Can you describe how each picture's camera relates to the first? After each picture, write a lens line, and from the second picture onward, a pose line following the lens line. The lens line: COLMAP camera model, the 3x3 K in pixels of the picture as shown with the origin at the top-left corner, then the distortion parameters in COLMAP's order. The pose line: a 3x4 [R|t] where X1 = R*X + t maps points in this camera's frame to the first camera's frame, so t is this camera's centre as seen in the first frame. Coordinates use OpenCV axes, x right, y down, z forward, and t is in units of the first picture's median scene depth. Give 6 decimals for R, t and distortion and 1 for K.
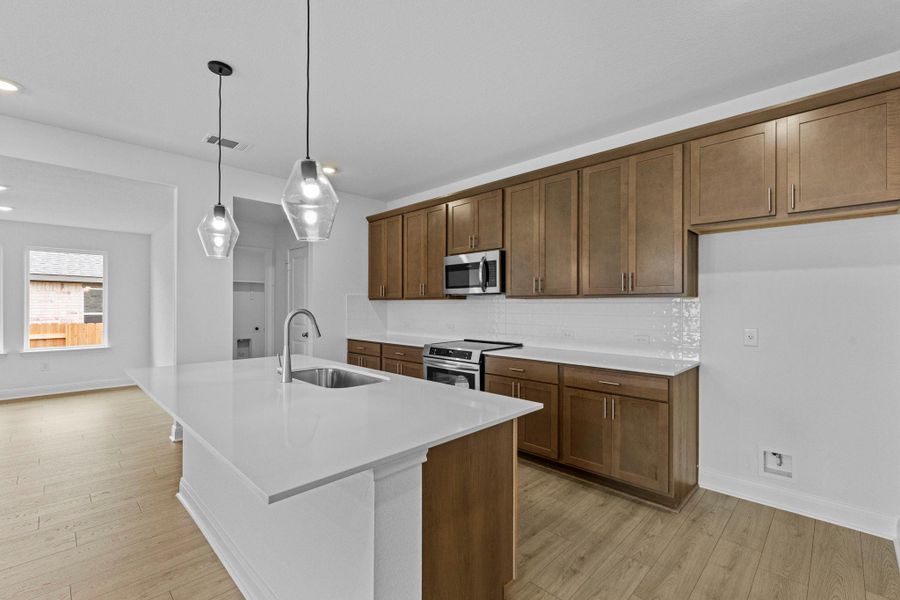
lens RADIAL K [[397.0, 0, 452.1], [0, 397.0, 302.7], [0, 0, 1]] dist [-0.011852, 0.001045]
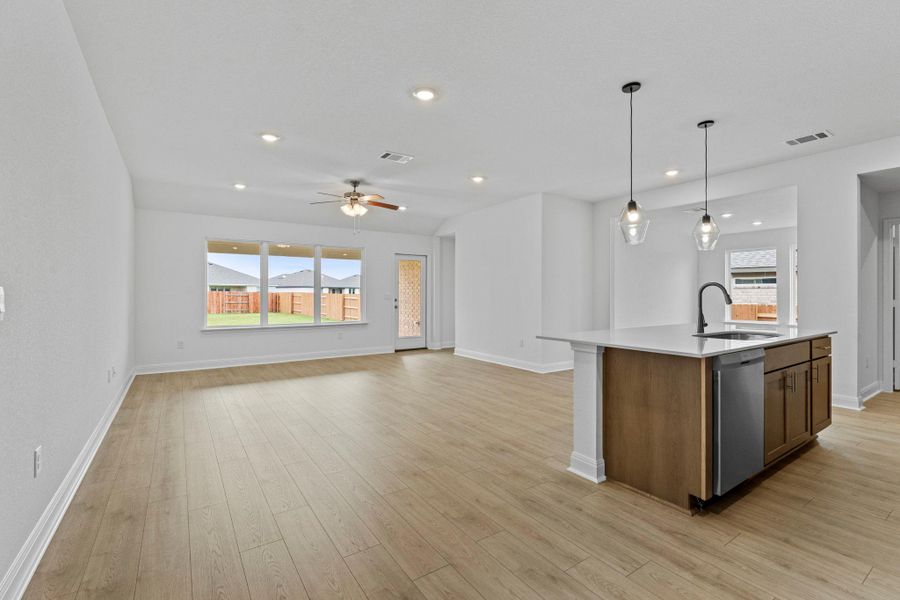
lens RADIAL K [[397.0, 0, 450.5], [0, 397.0, 295.5], [0, 0, 1]] dist [-0.011852, 0.001045]
pose [[-0.200476, 0.003437, -0.979692, 0.733520], [0.003415, 0.999990, 0.002809, 0.034212], [0.979693, -0.002782, -0.200486, 0.242526]]
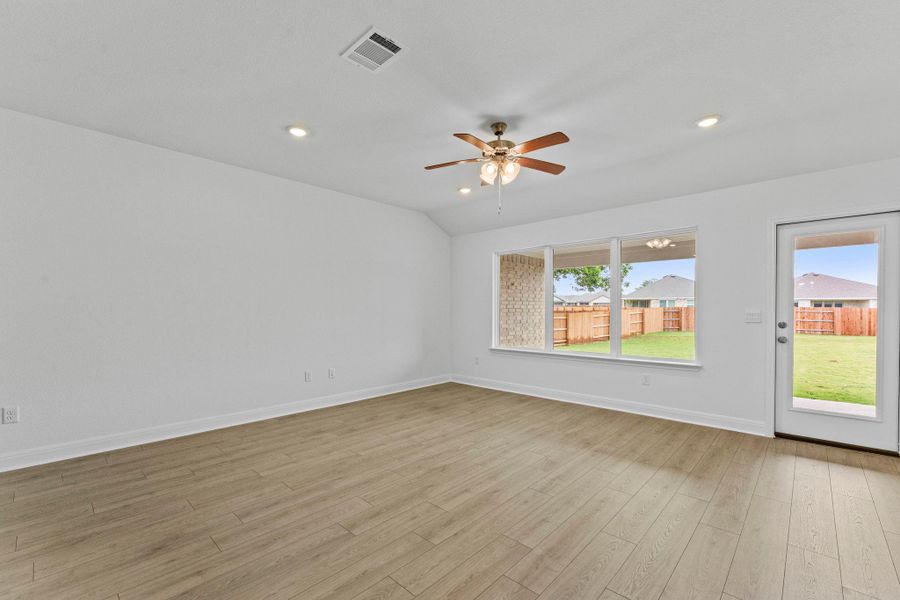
lens RADIAL K [[382.5, 0, 452.5], [0, 382.5, 314.9], [0, 0, 1]] dist [-0.009904, 0.000350]
pose [[-0.999717, 0.000599, -0.023780, -0.601110], [0.000398, 0.999964, 0.008460, 0.030154], [0.023784, 0.008448, -0.999681, 0.467108]]
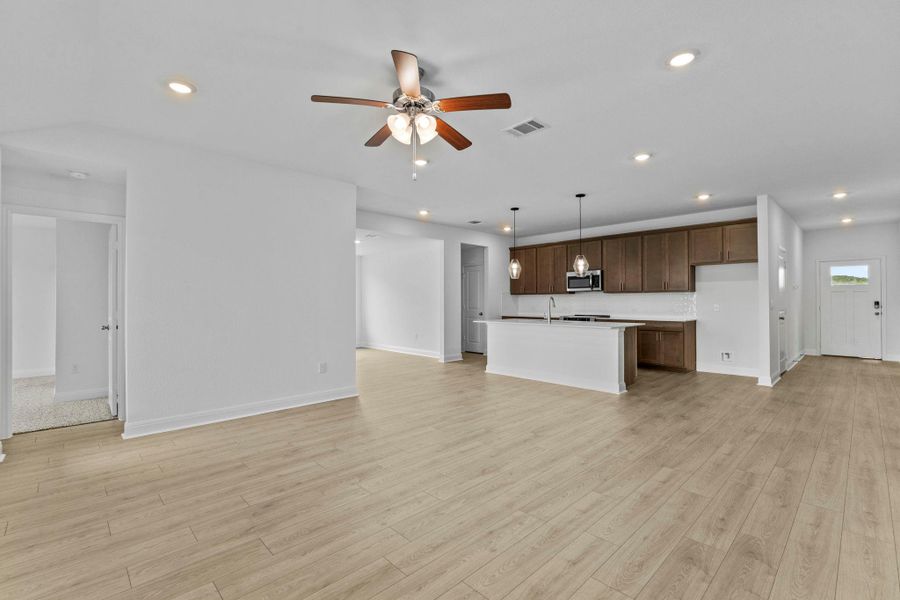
lens RADIAL K [[397.0, 0, 448.5], [0, 397.0, 298.0], [0, 0, 1]] dist [-0.011852, 0.001045]
pose [[0.999258, -0.004040, -0.038292, -0.641032], [0.003880, 0.999983, -0.004256, 0.021998], [0.038309, 0.004104, 0.999258, -1.190390]]
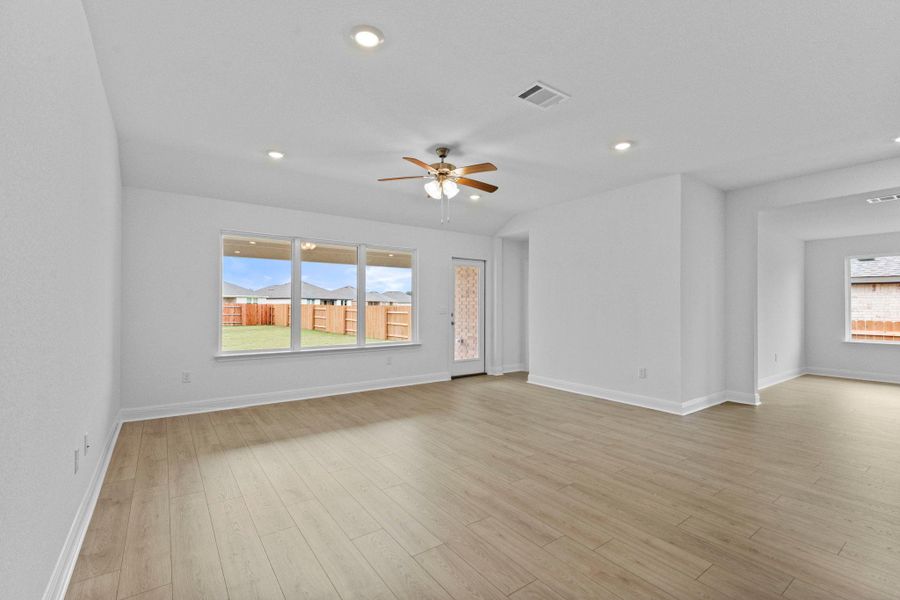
lens RADIAL K [[397.0, 0, 451.1], [0, 397.0, 304.6], [0, 0, 1]] dist [-0.011852, 0.001045]
pose [[-0.175006, -0.003806, -0.984560, 0.354686], [0.000848, 0.999992, -0.004016, 0.025668], [0.984567, -0.001538, -0.175001, -0.226214]]
